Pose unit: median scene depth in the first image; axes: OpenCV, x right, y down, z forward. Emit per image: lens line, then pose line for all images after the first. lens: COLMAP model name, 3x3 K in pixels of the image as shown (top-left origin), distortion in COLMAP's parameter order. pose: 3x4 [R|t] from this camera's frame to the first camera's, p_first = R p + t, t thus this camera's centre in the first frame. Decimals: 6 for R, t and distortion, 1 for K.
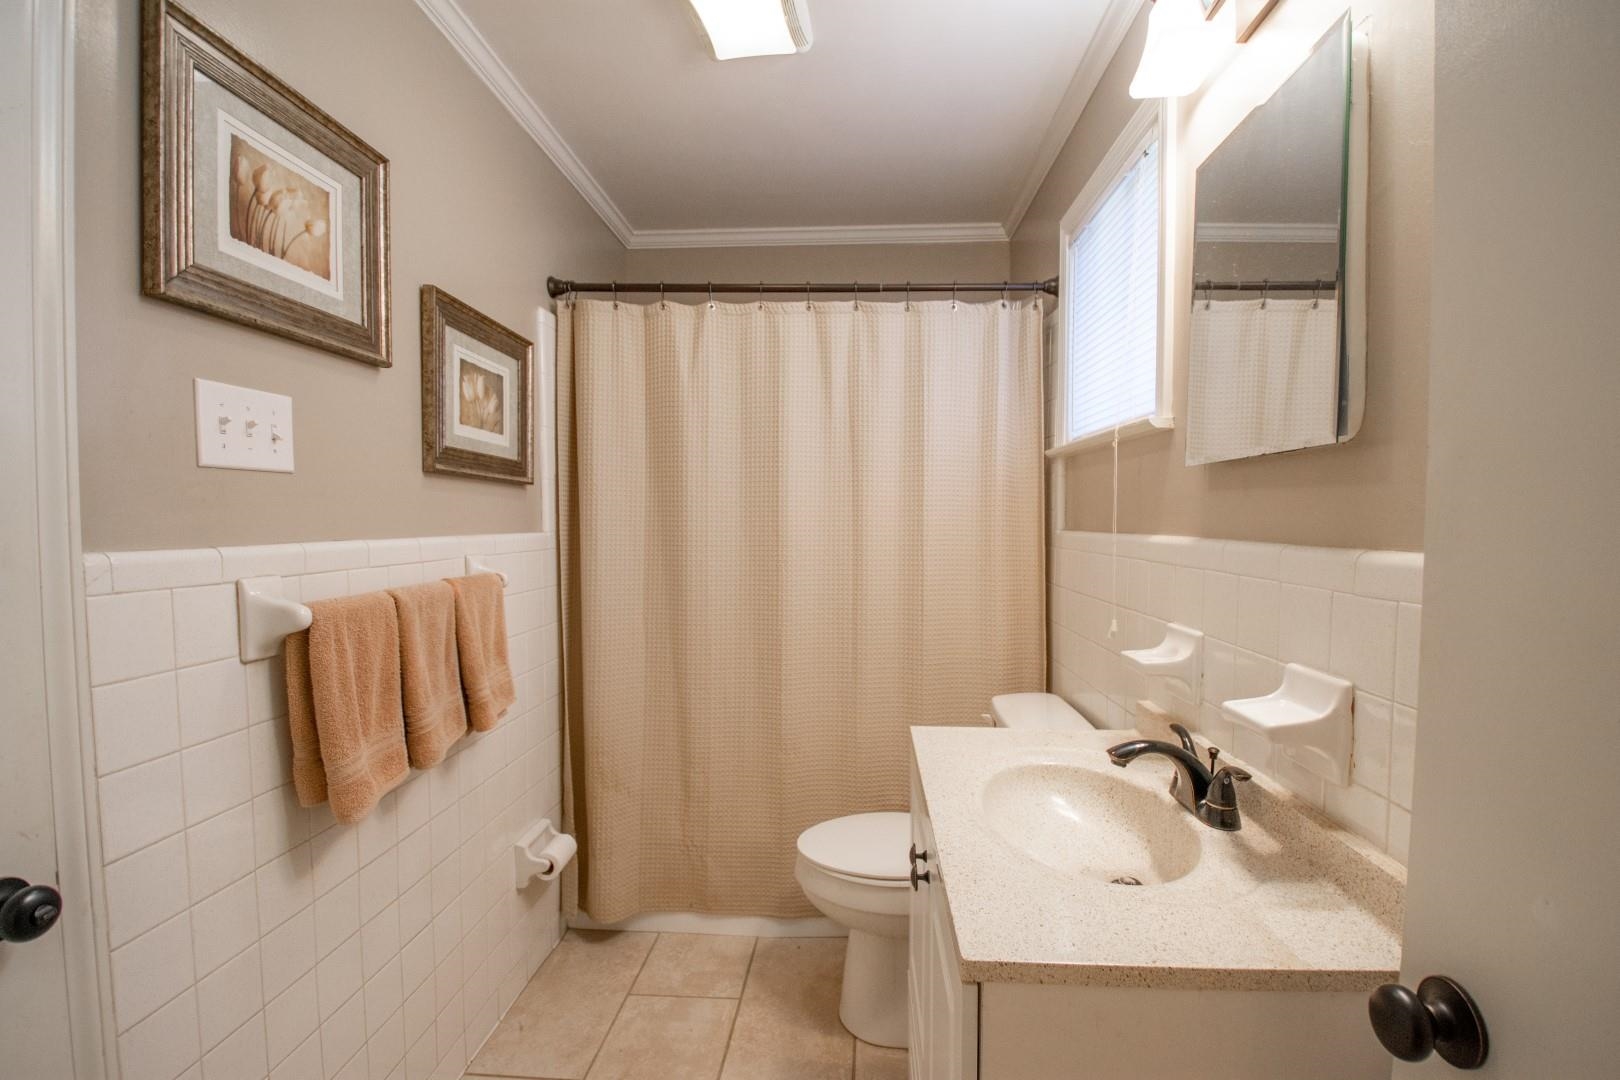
lens RADIAL K [[727.3, 0, 836.4], [0, 727.3, 545.0], [0, 0, 1]] dist [0.000890, -0.000389]
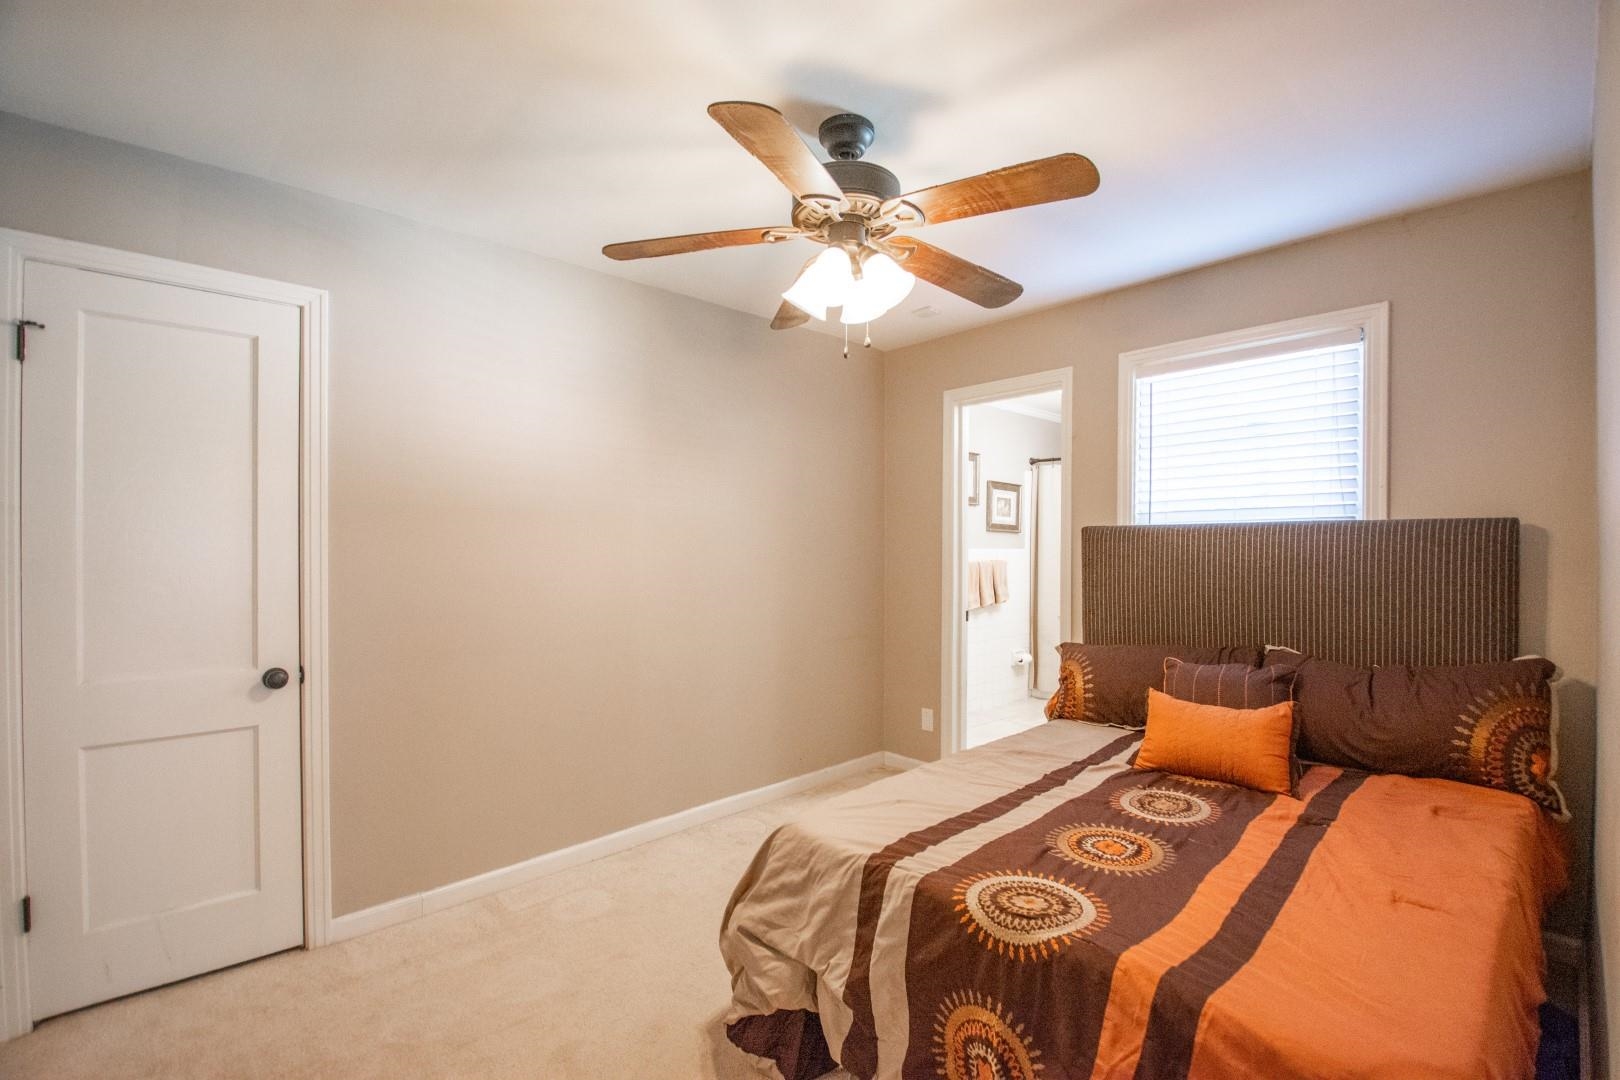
lens RADIAL K [[727.3, 0, 836.4], [0, 727.3, 545.0], [0, 0, 1]] dist [0.000890, -0.000389]
pose [[0.728909, 0.002421, -0.684606, 1.212287], [-0.030171, 0.999136, -0.028590, 0.084309], [0.683945, 0.041495, 0.728352, -1.901041]]
